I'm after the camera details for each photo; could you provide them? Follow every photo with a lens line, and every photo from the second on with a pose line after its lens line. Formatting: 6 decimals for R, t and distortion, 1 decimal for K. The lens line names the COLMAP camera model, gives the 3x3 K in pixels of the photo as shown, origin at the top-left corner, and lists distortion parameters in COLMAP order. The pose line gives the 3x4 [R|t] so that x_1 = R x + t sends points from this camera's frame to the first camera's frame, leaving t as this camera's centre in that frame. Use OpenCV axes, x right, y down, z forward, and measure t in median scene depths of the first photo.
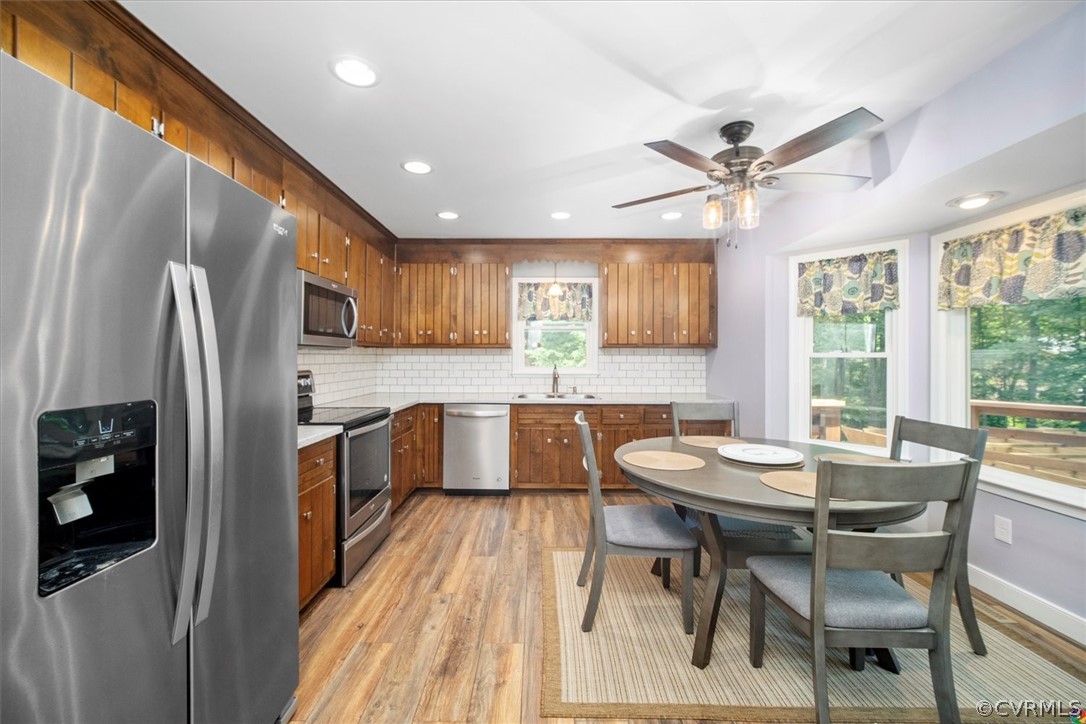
lens RADIAL K [[439.5, 0, 538.5], [0, 439.5, 354.9], [0, 0, 1]] dist [-0.003351, -0.000099]
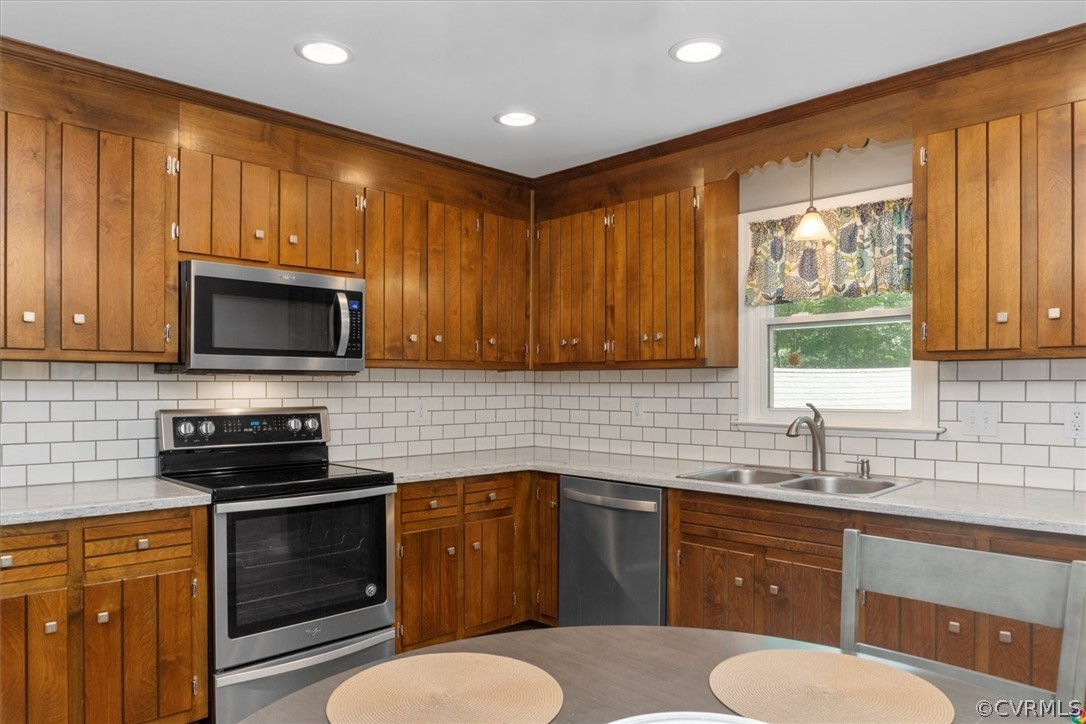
lens RADIAL K [[741.5, 0, 552.5], [0, 741.5, 386.6], [0, 0, 1]] dist [-0.012323, -0.004590]
pose [[0.705579, -0.000927, -0.708631, 0.488533], [0.004086, 0.999988, 0.002761, 0.002460], [0.708620, -0.004844, 0.705574, 0.429392]]
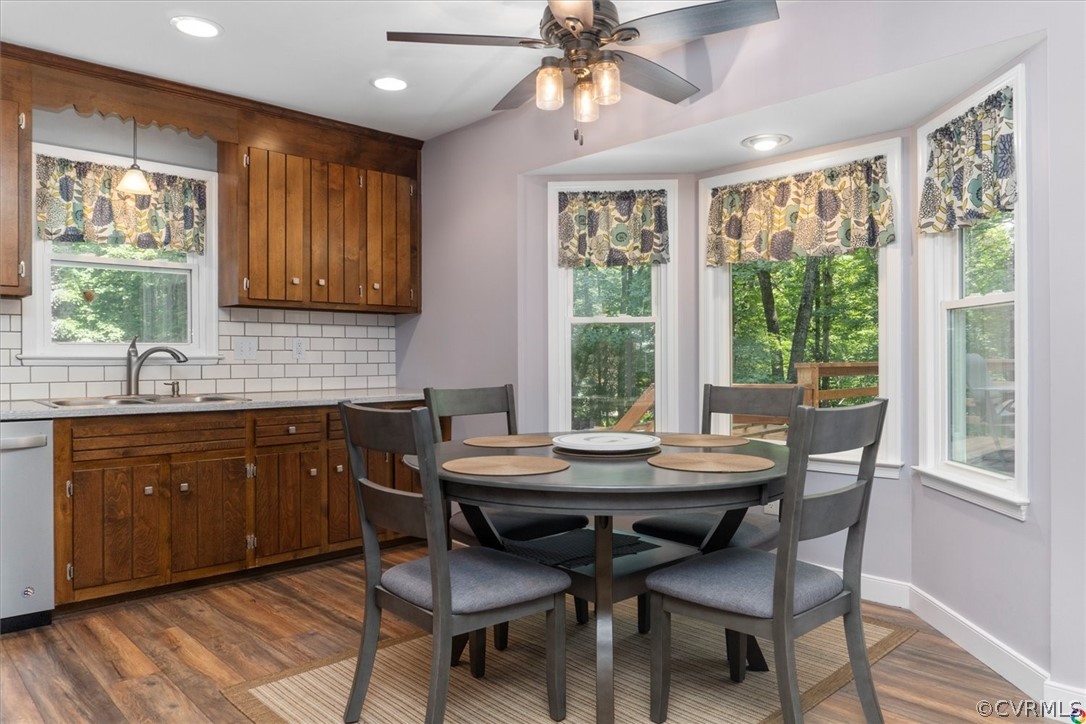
lens RADIAL K [[741.5, 0, 546.5], [0, 741.5, 357.1], [0, 0, 1]] dist [-0.012323, -0.004590]
pose [[0.722137, -0.002390, 0.691746, -0.261985], [0.003139, 0.999995, 0.000178, 0.060728], [-0.691743, 0.002043, 0.722141, 0.136256]]
